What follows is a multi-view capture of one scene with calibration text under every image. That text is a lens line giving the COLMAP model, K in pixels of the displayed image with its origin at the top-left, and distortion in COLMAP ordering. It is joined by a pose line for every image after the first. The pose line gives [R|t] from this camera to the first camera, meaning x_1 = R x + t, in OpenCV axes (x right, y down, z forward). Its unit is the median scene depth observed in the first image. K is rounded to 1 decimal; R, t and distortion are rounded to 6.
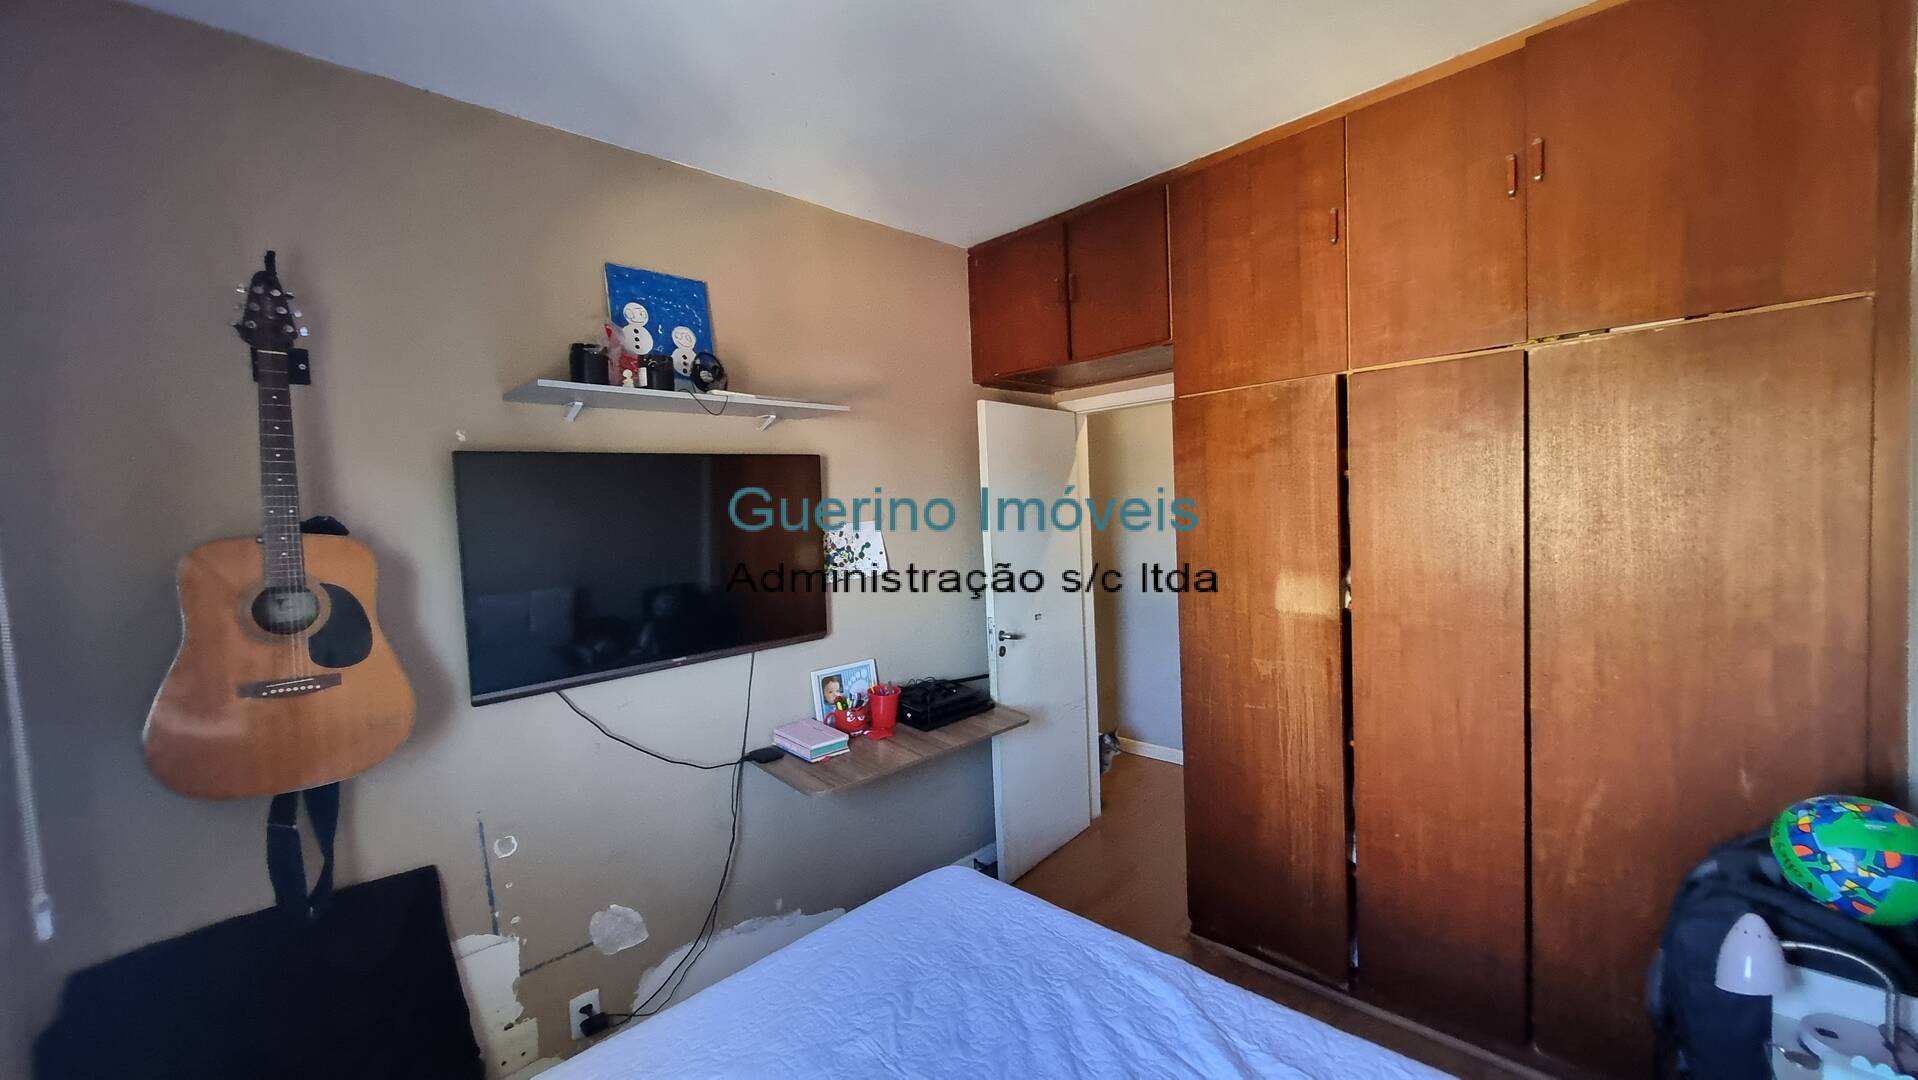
lens RADIAL K [[758.9, 0, 971.2], [0, 758.9, 534.4], [0, 0, 1]] dist [0.009966, -0.002541]
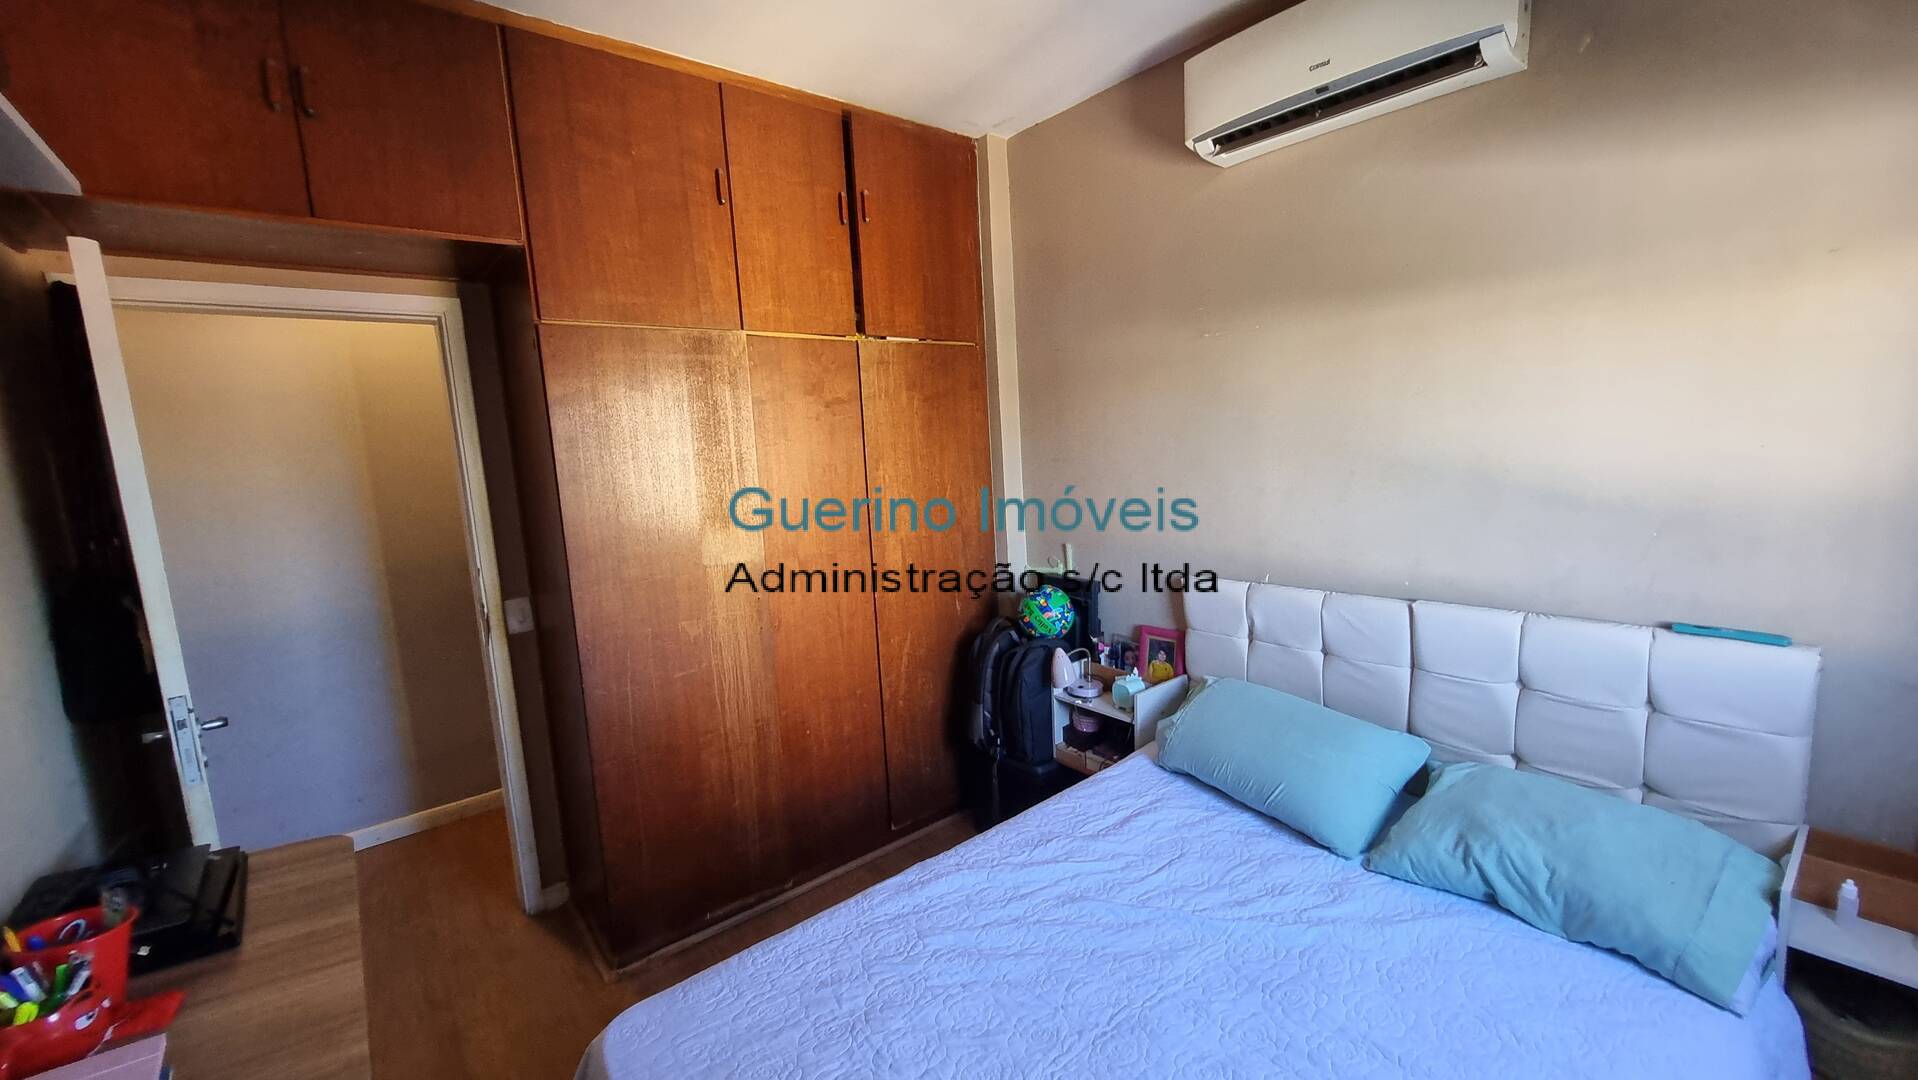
lens RADIAL K [[758.9, 0, 972.7], [0, 758.9, 537.4], [0, 0, 1]] dist [0.009966, -0.002541]
pose [[0.081342, -0.091236, 0.992502, -0.726834], [0.080324, 0.993162, 0.084714, 0.011540], [-0.993444, 0.072831, 0.088114, 0.770904]]
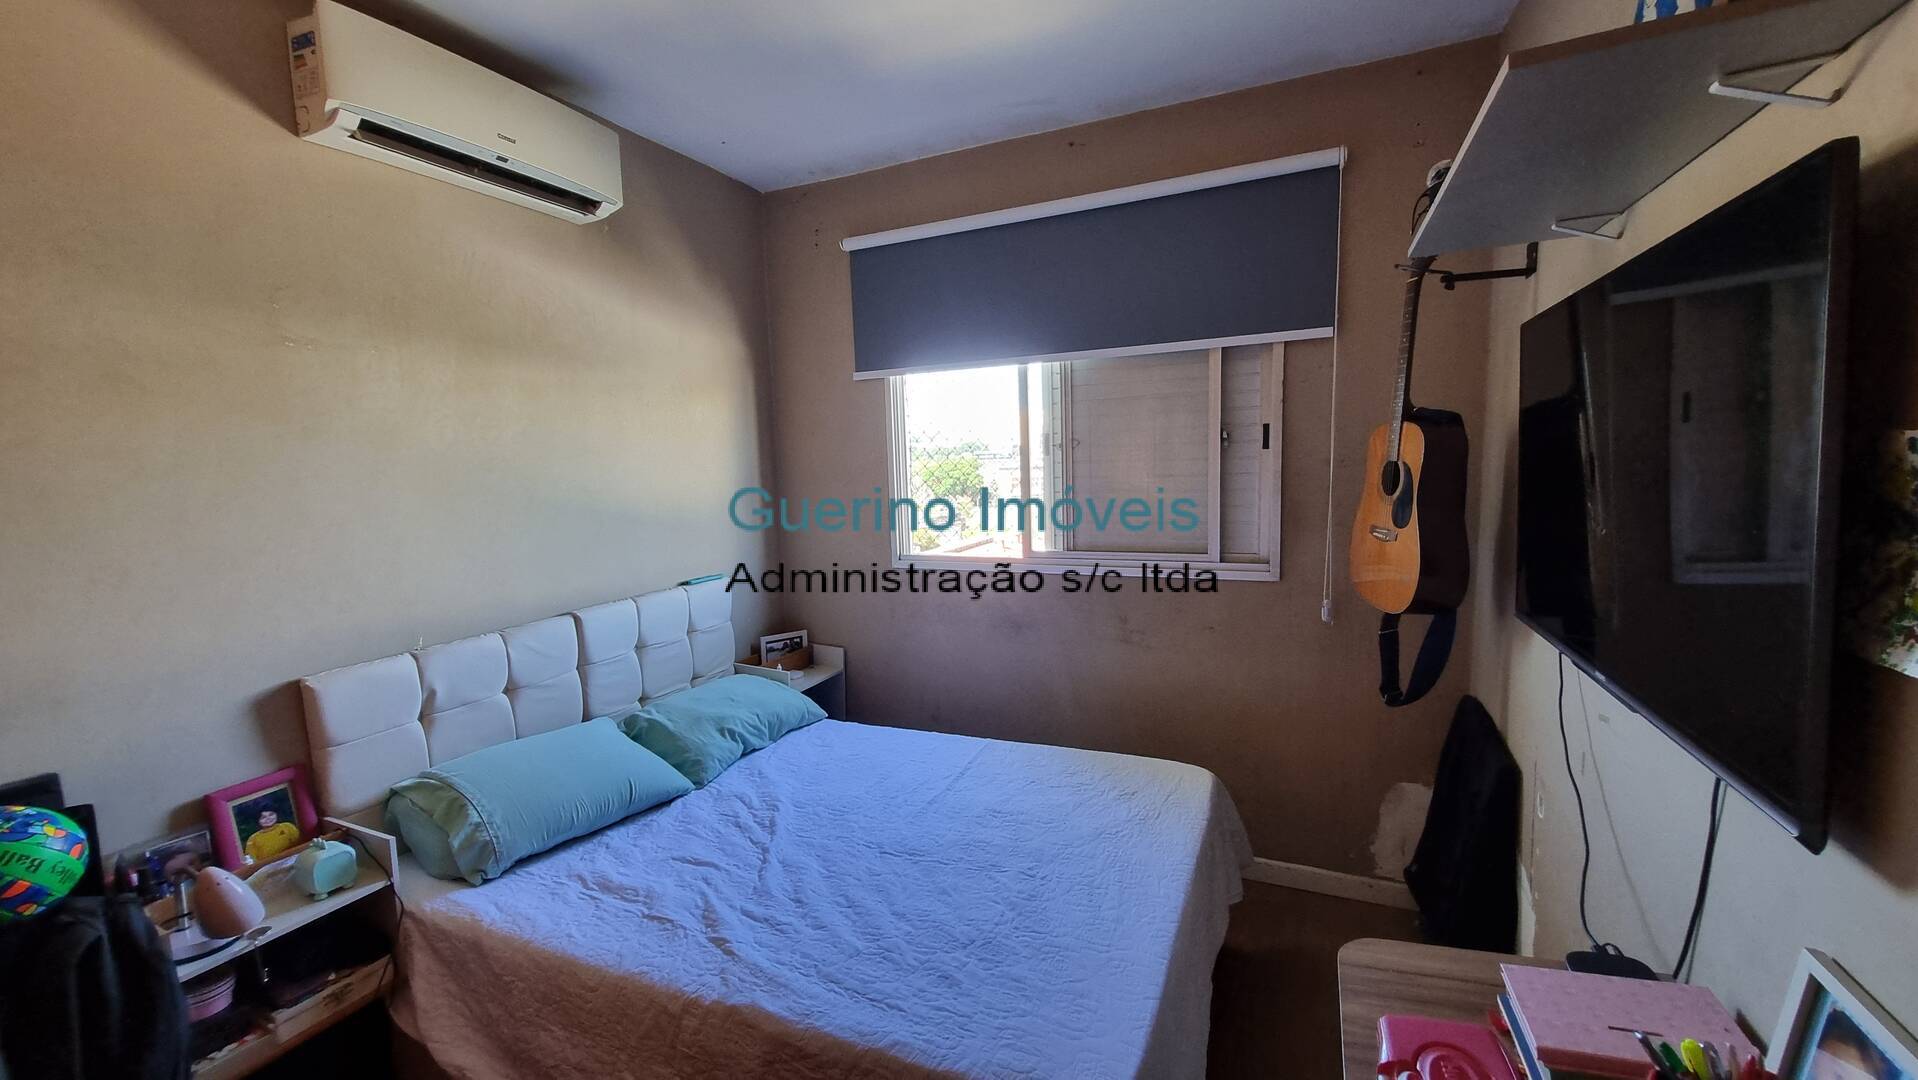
lens RADIAL K [[758.9, 0, 963.3], [0, 758.9, 540.5], [0, 0, 1]] dist [0.009966, -0.002541]
pose [[-0.935743, 0.113018, -0.334084, 0.033541], [0.060514, 0.984667, 0.163610, -0.044610], [0.347453, 0.132880, -0.928235, 1.536819]]
